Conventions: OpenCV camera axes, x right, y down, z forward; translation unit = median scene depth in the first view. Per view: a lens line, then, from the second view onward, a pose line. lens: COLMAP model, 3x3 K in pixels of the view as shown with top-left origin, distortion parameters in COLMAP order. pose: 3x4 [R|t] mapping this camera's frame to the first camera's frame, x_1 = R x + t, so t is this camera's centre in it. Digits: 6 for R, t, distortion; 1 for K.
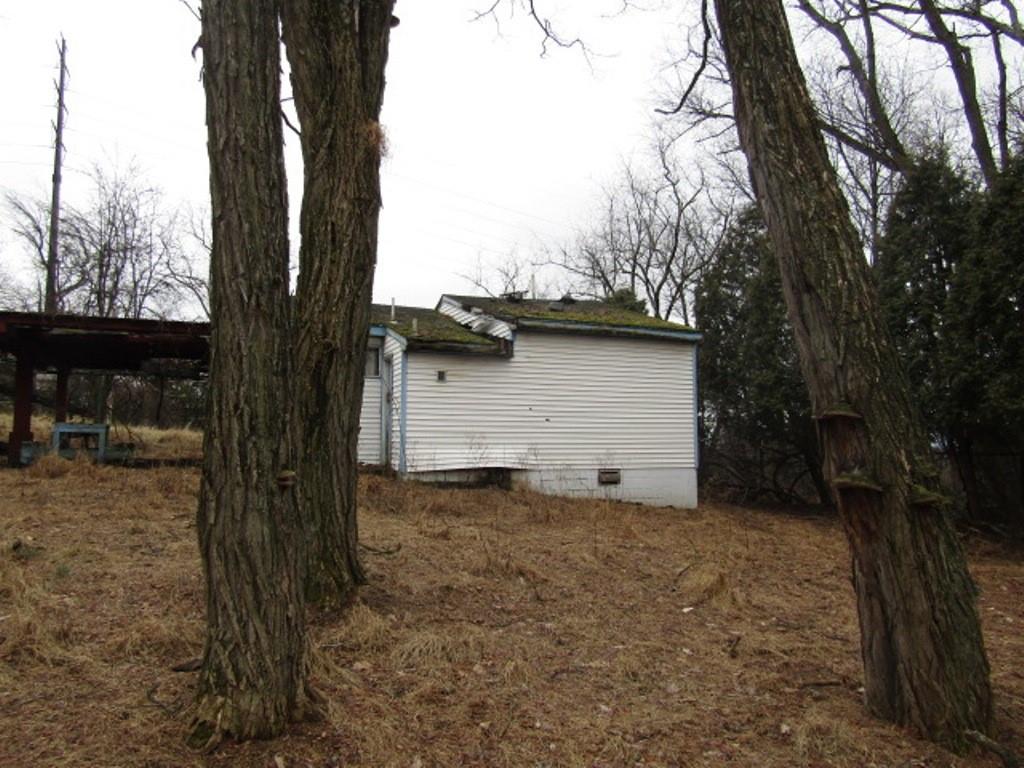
lens RADIAL K [[714.6, 0, 523.3], [0, 714.6, 396.5], [0, 0, 1]] dist [-0.033805, 0.025845]
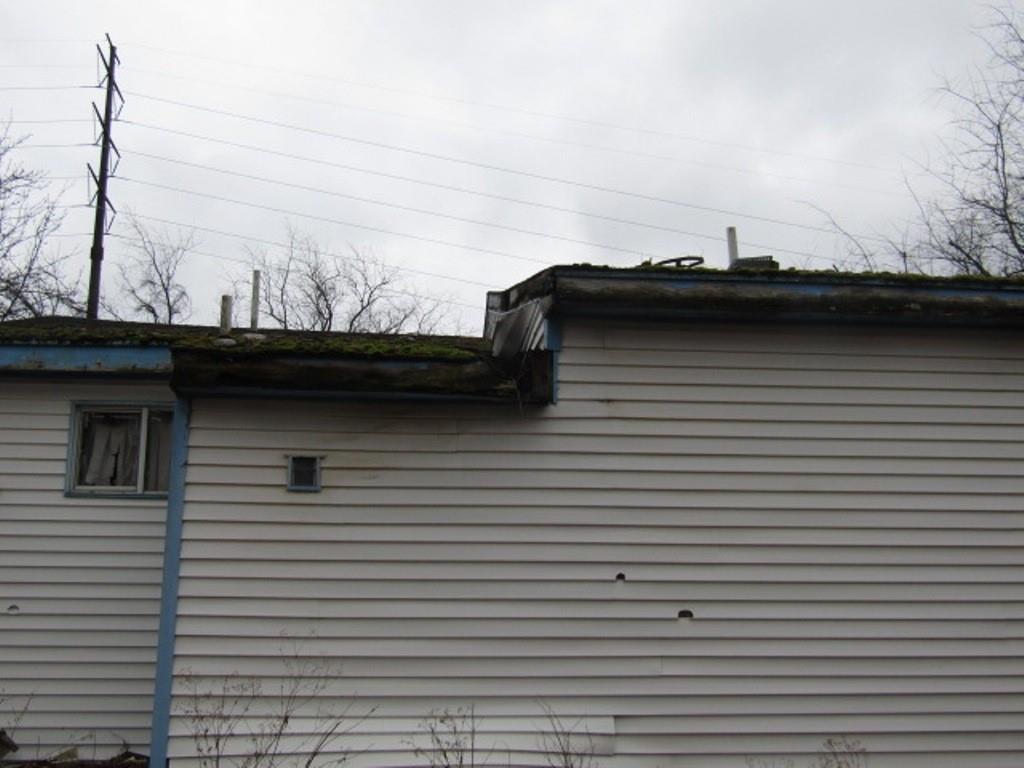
lens RADIAL K [[1264.0, 0, 512.0], [0, 1264.0, 384.0], [0, 0, 1]] dist [0.005008, 0.009836]
pose [[0.957503, -0.068314, -0.280217, 0.116640], [0.022805, 0.986435, -0.162558, 0.022686], [0.287521, 0.149259, 0.946073, 0.482392]]
